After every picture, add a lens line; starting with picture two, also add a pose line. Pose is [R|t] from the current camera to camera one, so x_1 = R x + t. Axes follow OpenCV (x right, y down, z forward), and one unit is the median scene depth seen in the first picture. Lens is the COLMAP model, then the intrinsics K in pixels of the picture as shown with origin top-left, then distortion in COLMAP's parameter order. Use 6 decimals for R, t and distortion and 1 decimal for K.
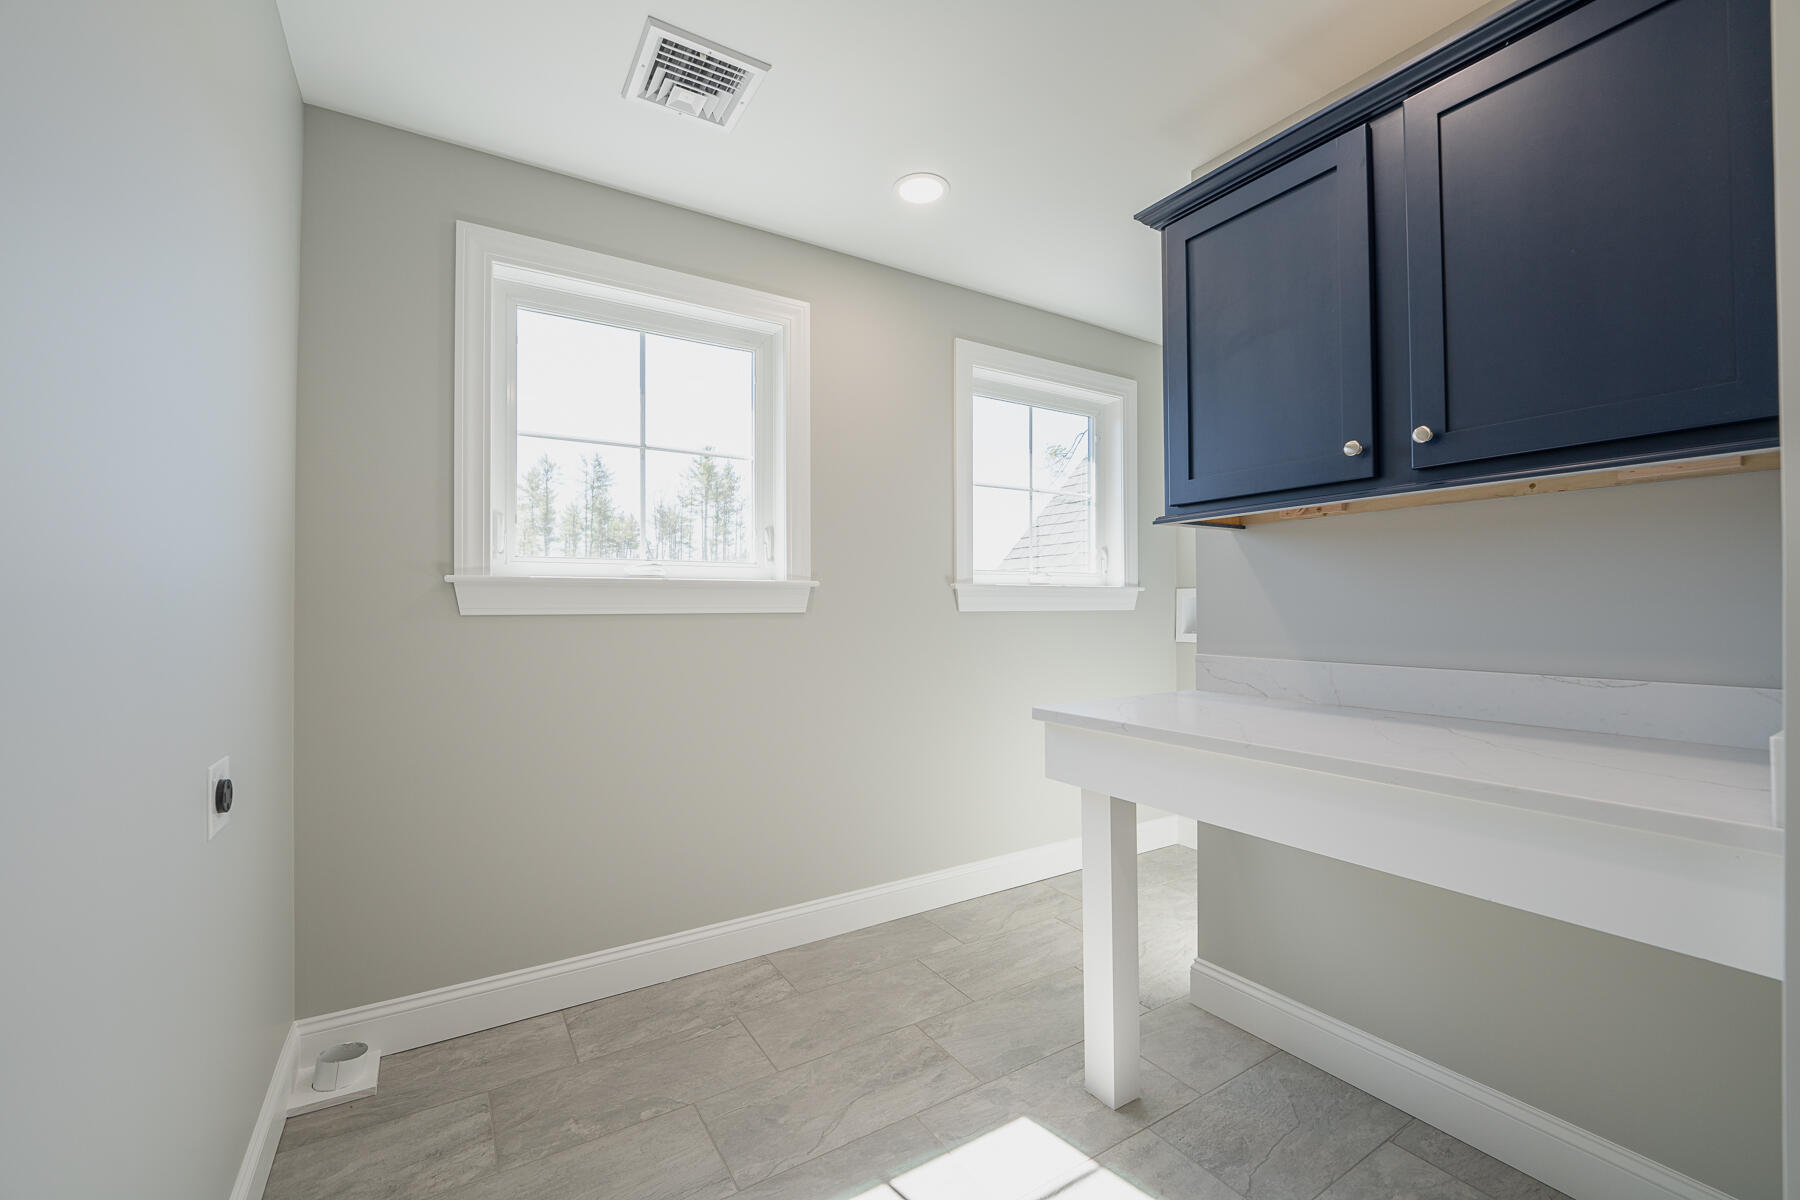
lens RADIAL K [[733.8, 0, 902.8], [0, 733.8, 602.6], [0, 0, 1]] dist [-0.005407, -0.001945]
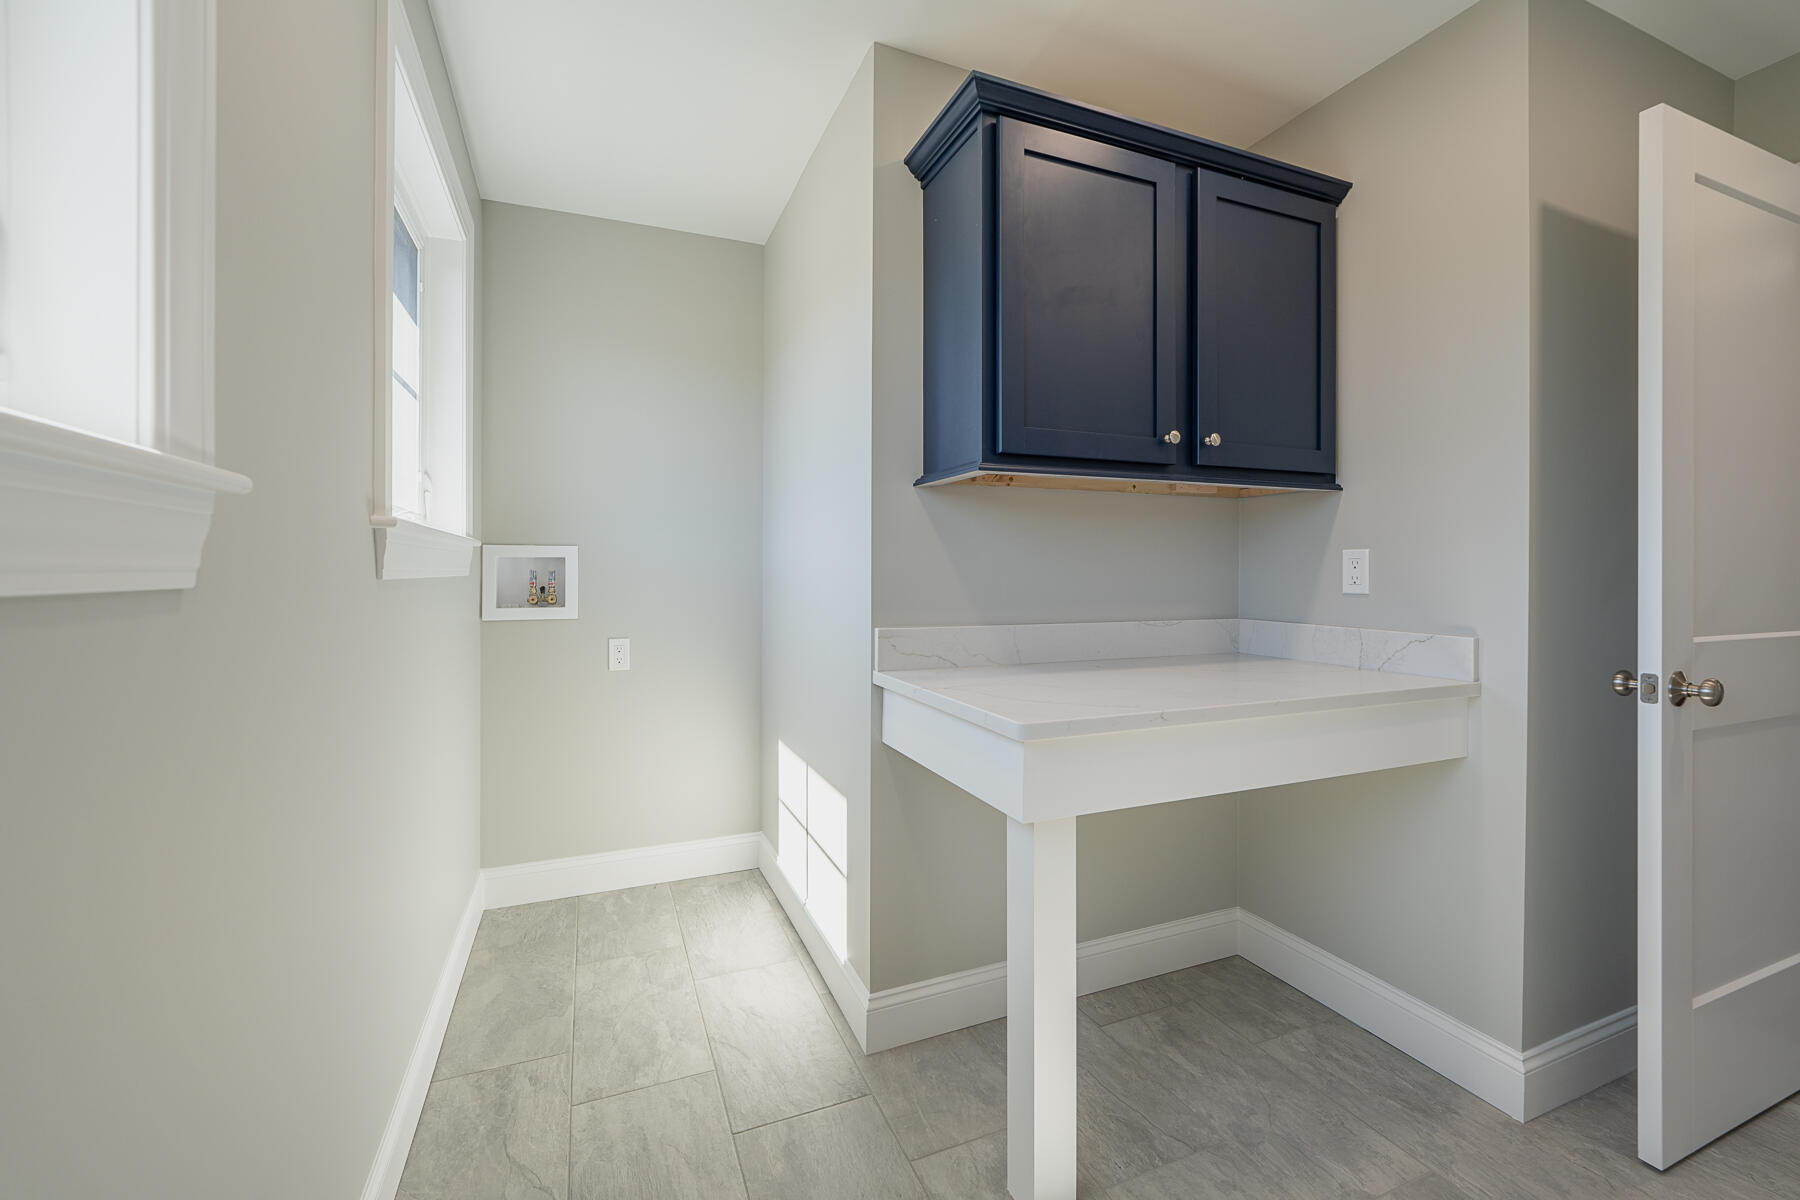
lens RADIAL K [[733.8, 0, 887.5], [0, 733.8, 572.0], [0, 0, 1]] dist [-0.005407, -0.001945]
pose [[0.164384, 0.000597, 0.986396, -0.451716], [-0.011704, 0.999931, 0.001345, 0.005499], [-0.986327, -0.011766, 0.164380, 0.933569]]
